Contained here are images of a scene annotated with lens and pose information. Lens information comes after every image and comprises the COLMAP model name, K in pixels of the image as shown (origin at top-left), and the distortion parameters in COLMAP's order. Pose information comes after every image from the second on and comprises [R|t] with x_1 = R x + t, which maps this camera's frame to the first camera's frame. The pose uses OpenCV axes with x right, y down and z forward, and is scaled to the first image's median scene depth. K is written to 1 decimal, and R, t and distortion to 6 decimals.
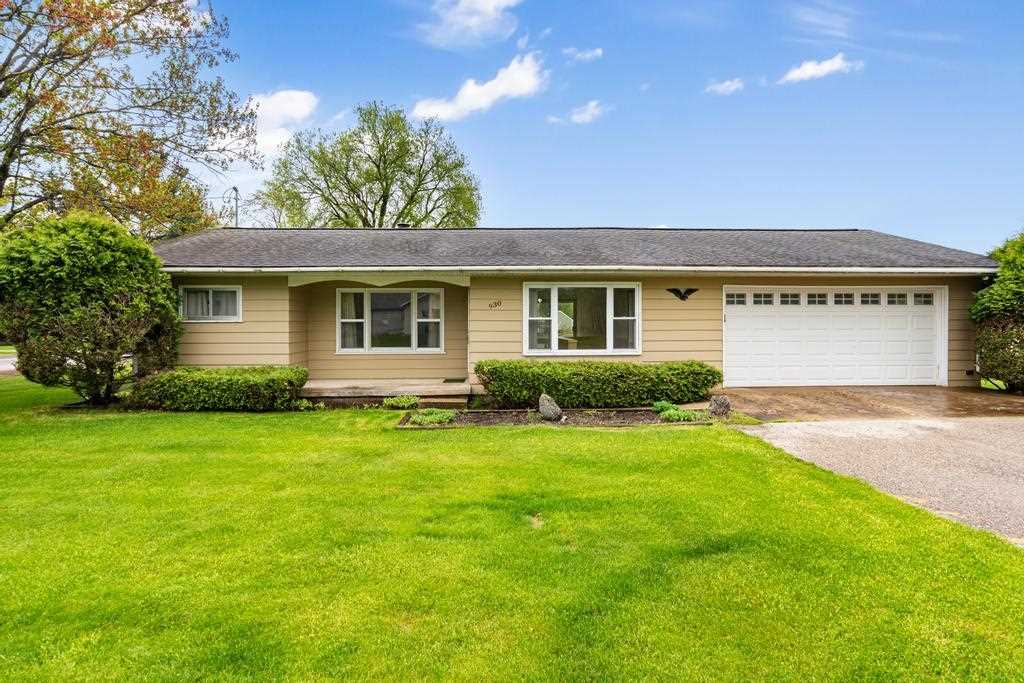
lens RADIAL K [[551.9, 0, 510.3], [0, 551.9, 331.8], [0, 0, 1]] dist [-0.012757, 0.002333]
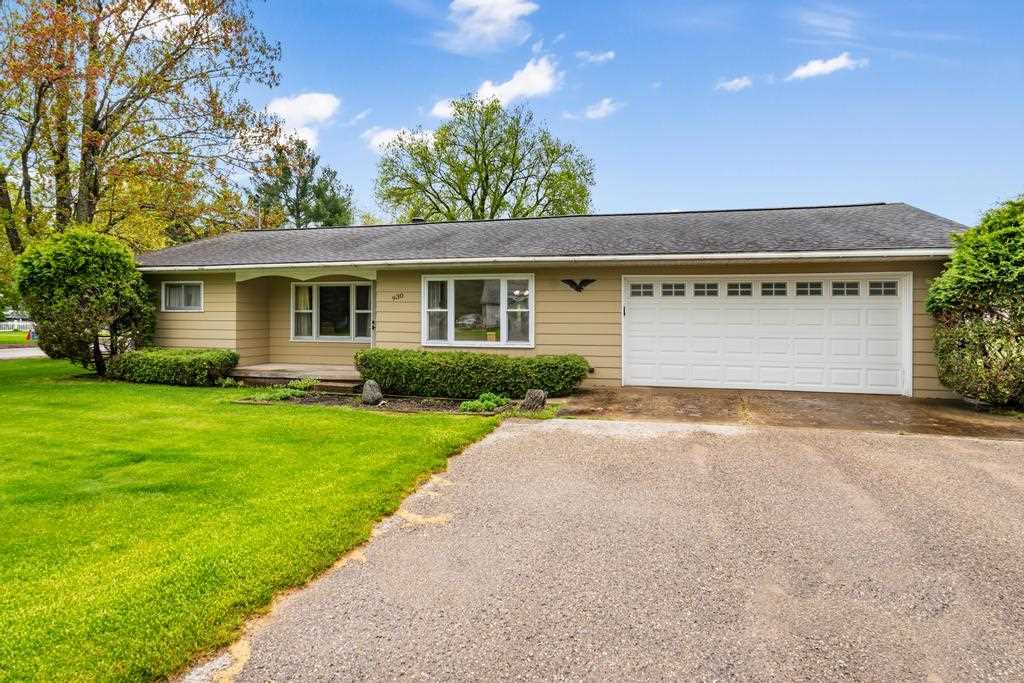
lens RADIAL K [[588.0, 0, 508.8], [0, 588.0, 339.9], [0, 0, 1]] dist [-0.007334, -0.001317]
pose [[0.950421, 0.020744, -0.310274, 0.522966], [-0.012936, 0.999546, 0.027203, 0.000091], [0.310698, -0.021840, 0.950258, -0.004518]]
